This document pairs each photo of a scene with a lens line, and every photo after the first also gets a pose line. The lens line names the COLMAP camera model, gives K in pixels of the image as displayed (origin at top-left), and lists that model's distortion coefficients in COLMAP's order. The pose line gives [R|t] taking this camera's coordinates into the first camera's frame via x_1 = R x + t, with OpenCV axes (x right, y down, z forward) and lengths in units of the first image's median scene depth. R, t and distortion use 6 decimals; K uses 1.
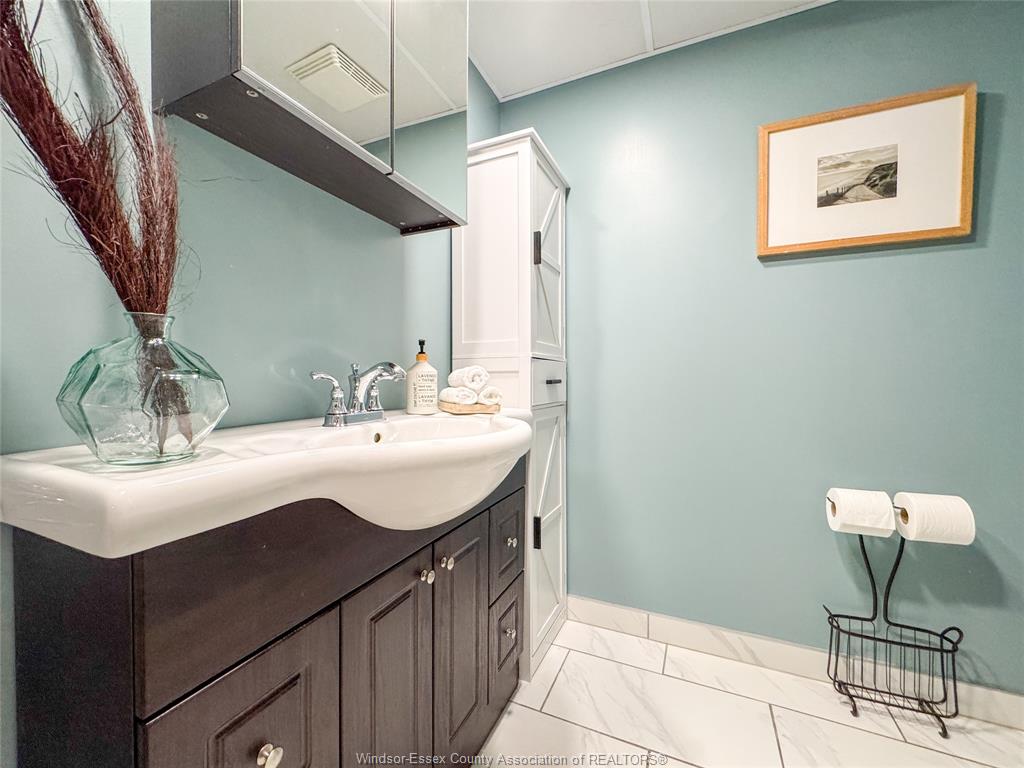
lens RADIAL K [[410.7, 0, 515.0], [0, 410.7, 384.4], [0, 0, 1]] dist [-0.001531, -0.001067]
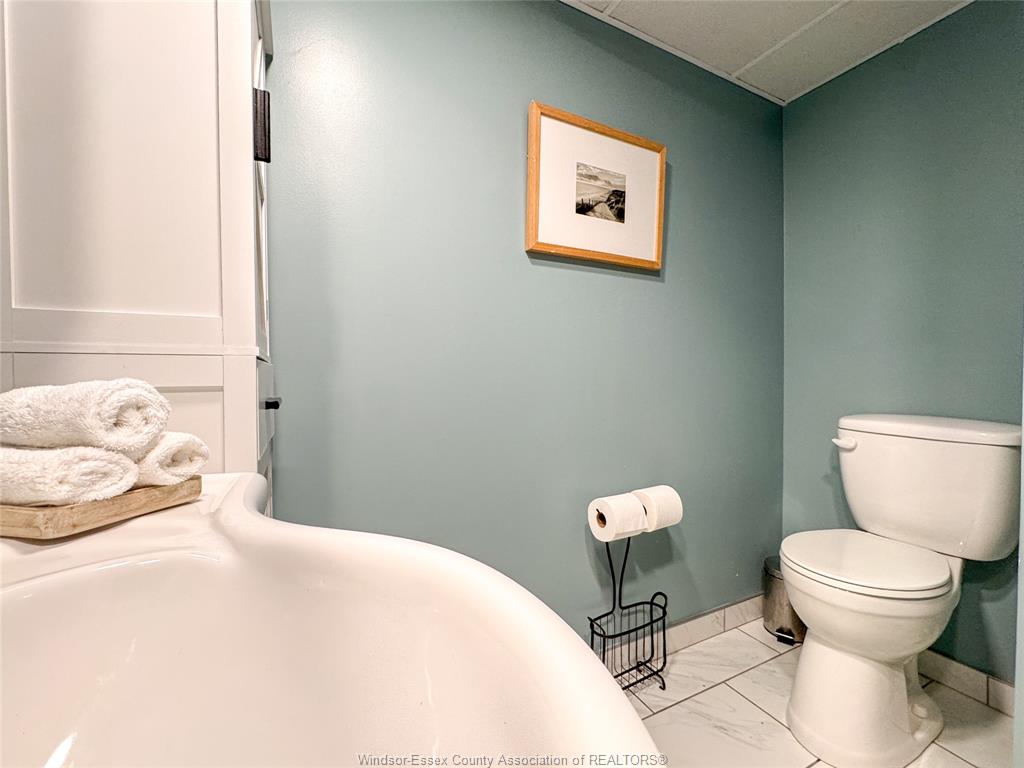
lens RADIAL K [[427.8, 0, 512.0], [0, 427.8, 384.0], [0, 0, 1]] dist [-0.002920, -0.000234]
pose [[0.634022, -0.015542, 0.773159, -0.159270], [0.007813, 0.999876, 0.013692, -0.041797], [-0.773276, -0.002641, 0.634064, 0.496485]]
